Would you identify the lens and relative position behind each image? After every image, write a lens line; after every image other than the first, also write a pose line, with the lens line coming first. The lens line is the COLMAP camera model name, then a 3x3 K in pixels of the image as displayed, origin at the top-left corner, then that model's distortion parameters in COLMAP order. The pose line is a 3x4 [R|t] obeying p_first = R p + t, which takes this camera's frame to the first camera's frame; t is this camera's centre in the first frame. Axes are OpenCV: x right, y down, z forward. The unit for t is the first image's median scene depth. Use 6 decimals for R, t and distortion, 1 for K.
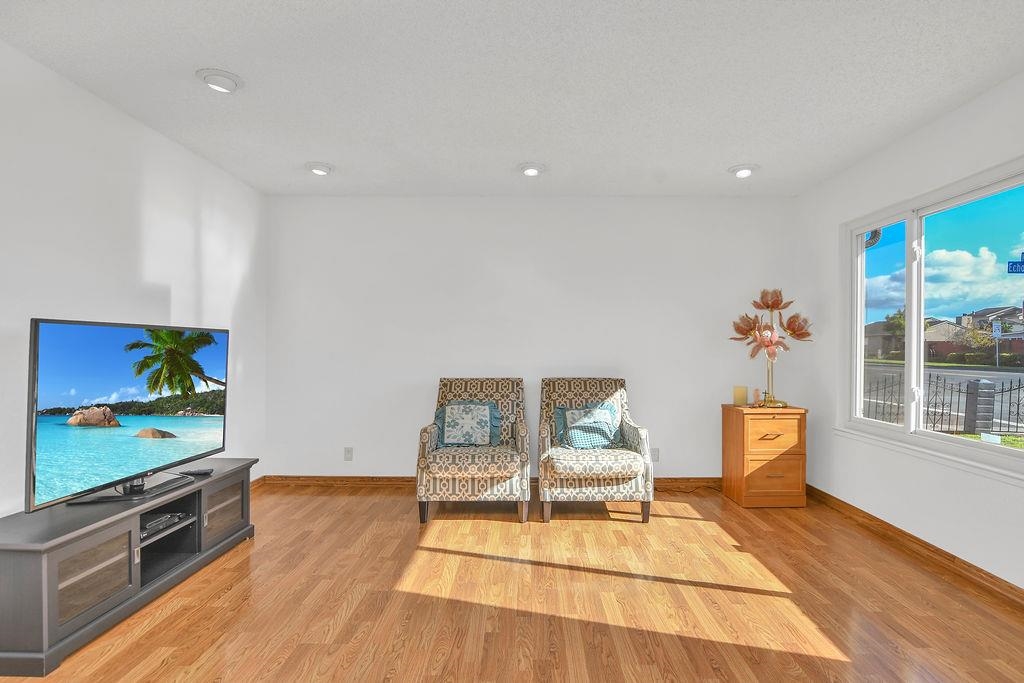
lens RADIAL K [[553.4, 0, 525.9], [0, 553.4, 349.2], [0, 0, 1]] dist [-0.028609, 0.010998]
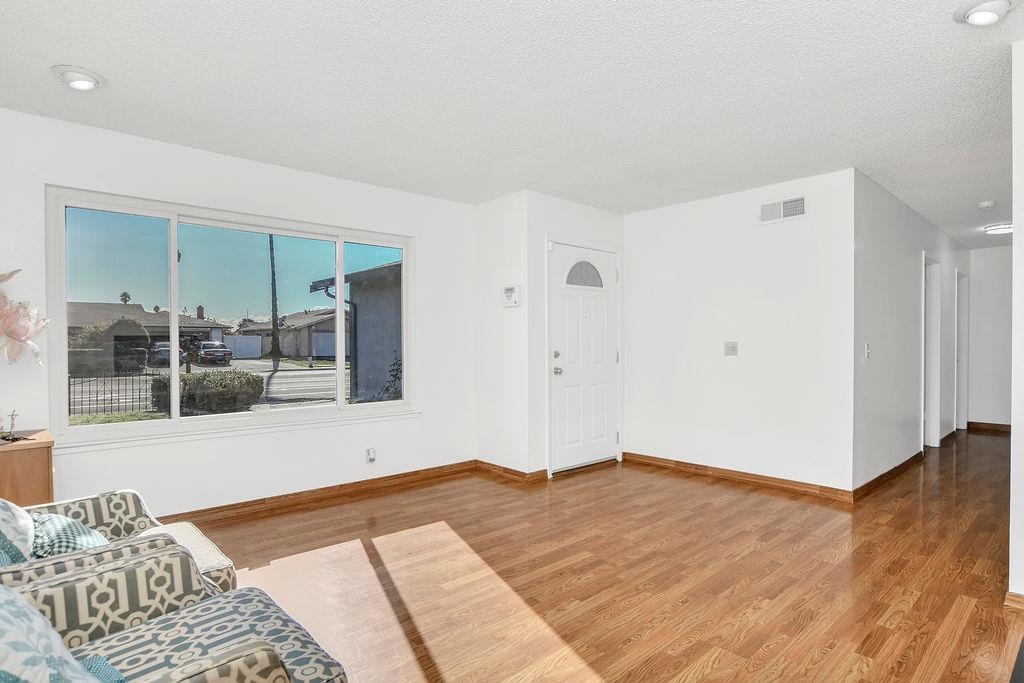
lens RADIAL K [[553.4, 0, 525.9], [0, 553.4, 349.2], [0, 0, 1]] dist [-0.028609, 0.010998]
pose [[-0.691405, -0.009343, 0.722407, -0.792377], [0.001293, 0.999899, 0.014169, -0.008188], [-0.722466, 0.010731, -0.691323, 1.843815]]
